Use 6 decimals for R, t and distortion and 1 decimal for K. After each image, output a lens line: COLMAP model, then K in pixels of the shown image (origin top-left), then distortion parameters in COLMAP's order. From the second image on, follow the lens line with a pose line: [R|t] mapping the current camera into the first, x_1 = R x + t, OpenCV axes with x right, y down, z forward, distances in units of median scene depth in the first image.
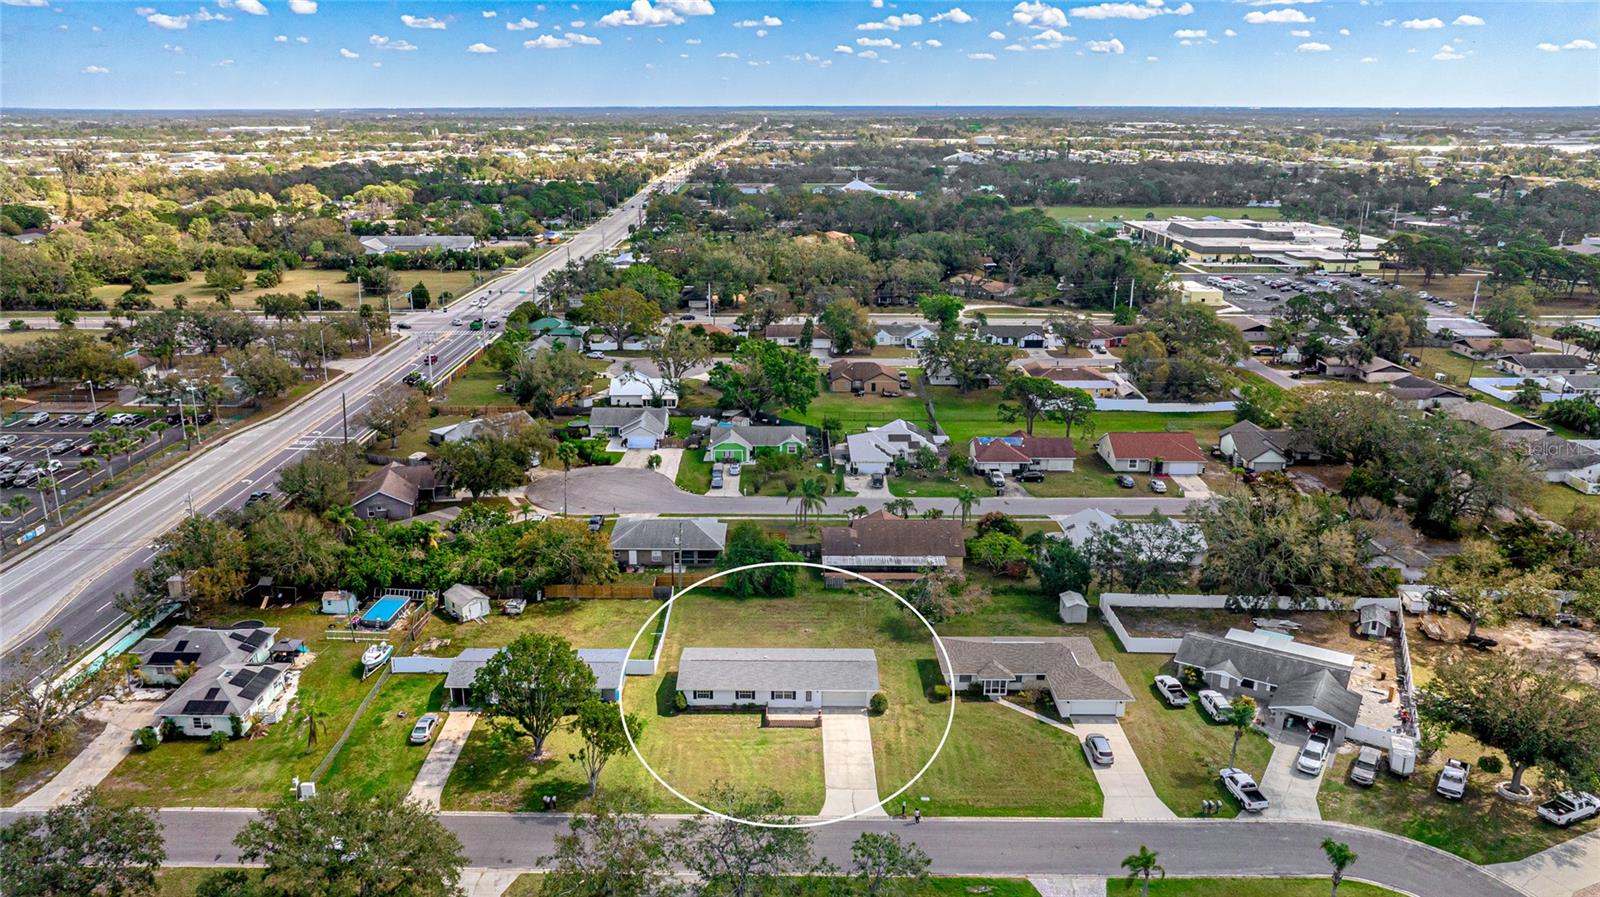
lens RADIAL K [[1125.6, 0, 800.0], [0, 1125.6, 448.5], [0, 0, 1]] dist [-0.023399, -0.000686]
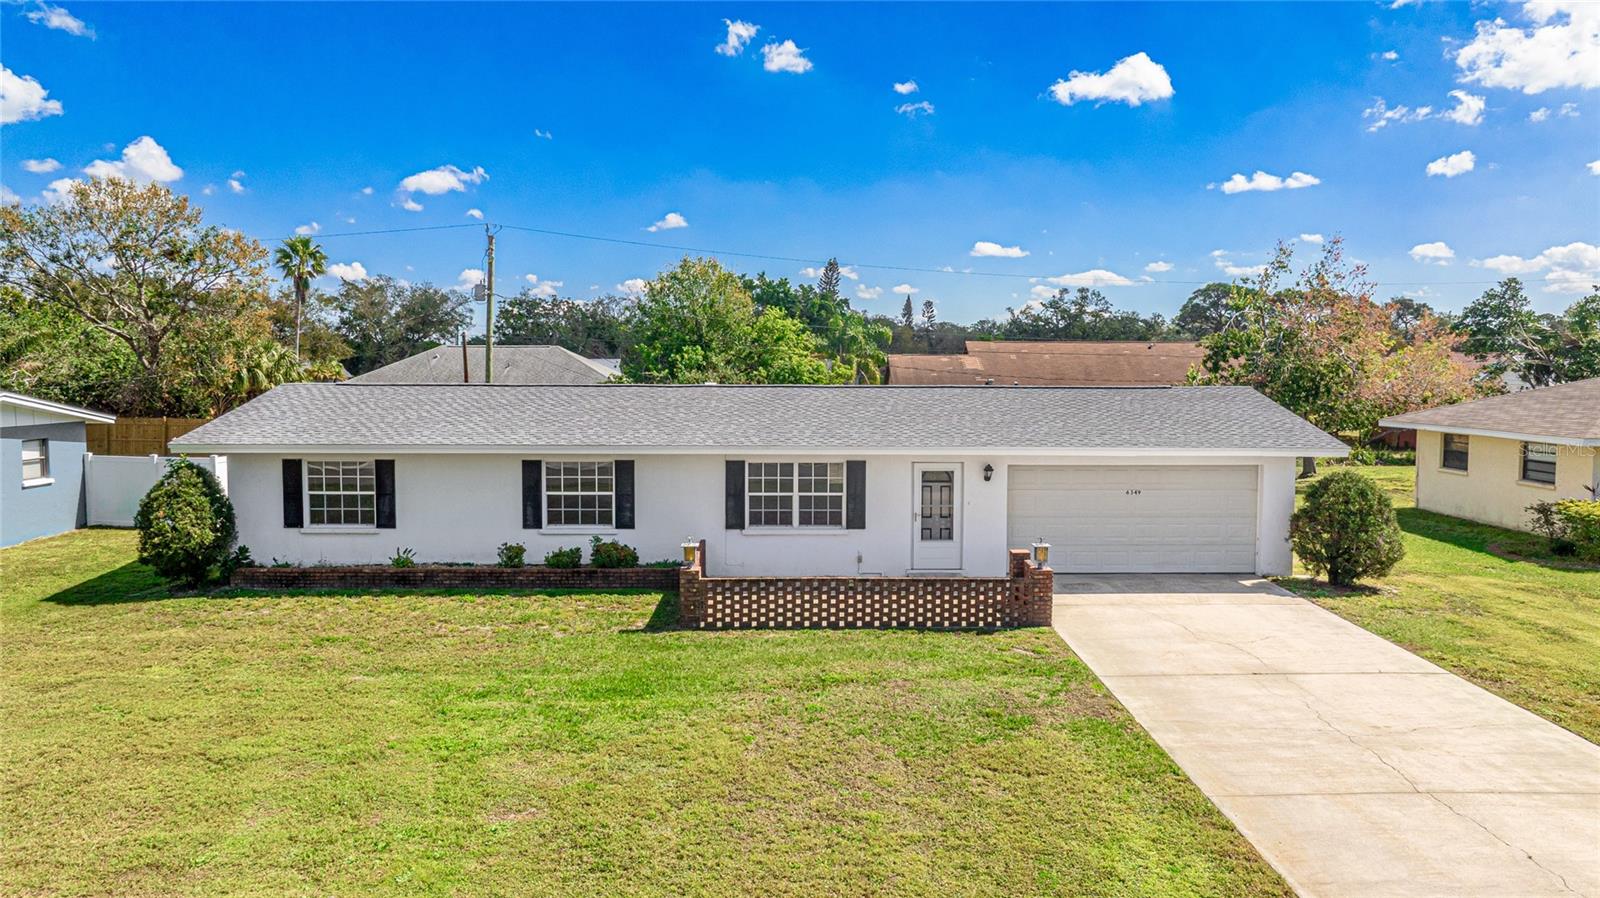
lens RADIAL K [[1144.8, 0, 808.7], [0, 1144.8, 445.6], [0, 0, 1]] dist [-0.021274, 0.003184]
pose [[0.999933, -0.011537, -0.000217, -0.012272], [0.011211, 0.975756, -0.218572, 0.250514], [0.002733, 0.218555, 0.975821, 0.822376]]
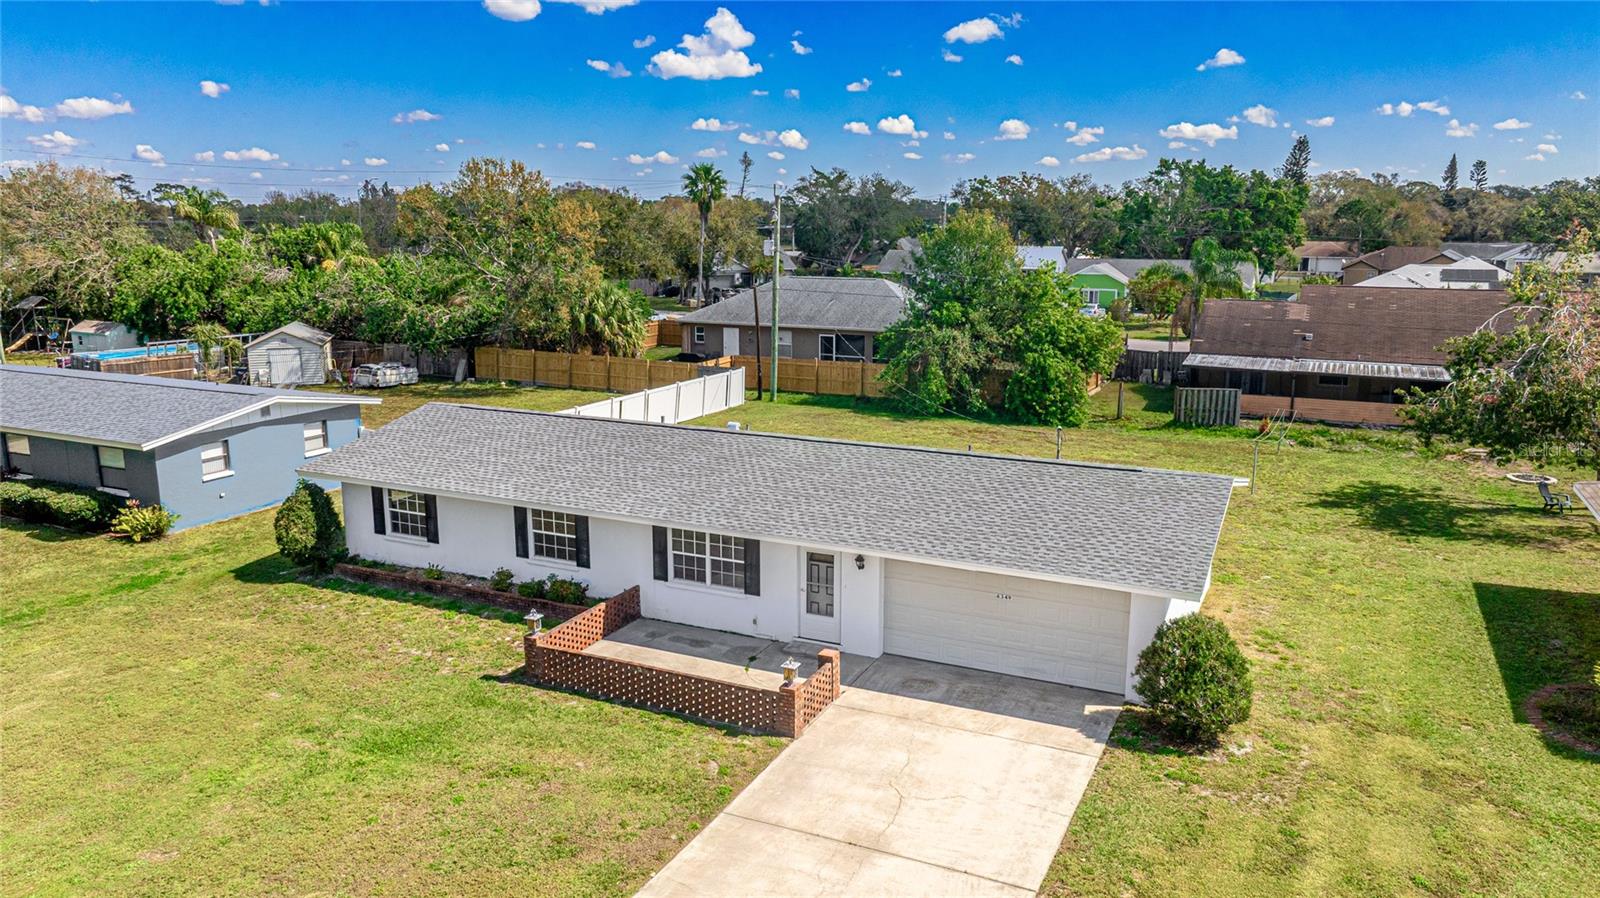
lens RADIAL K [[1136.9, 0, 800.0], [0, 1136.9, 449.0], [0, 0, 1]] dist [-0.042774, 0.047285]
pose [[0.894657, 0.076349, -0.440182, 0.088817], [-0.116046, 0.991184, -0.063939, 0.210253], [0.431420, 0.108284, 0.895629, 0.822913]]
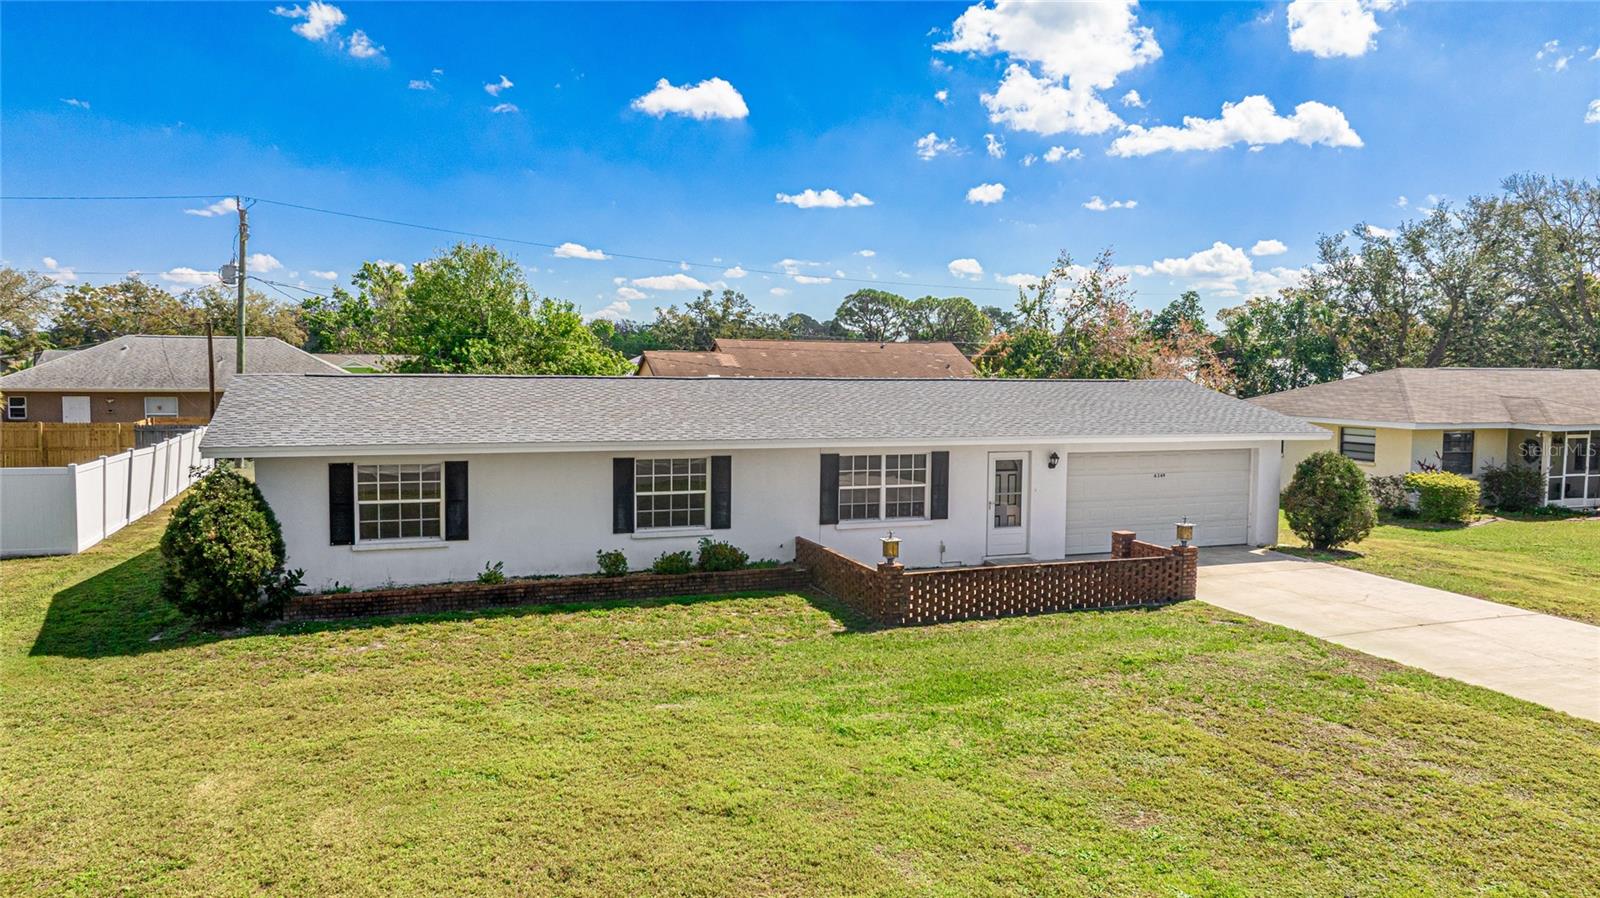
lens RADIAL K [[1125.6, 0, 800.0], [0, 1125.6, 449.0], [0, 0, 1]] dist [-0.023399, -0.000686]
pose [[0.937418, -0.030678, 0.346853, -0.087796], [0.103613, 0.975566, -0.193741, 0.245521], [-0.332434, 0.217555, 0.917691, 0.841854]]
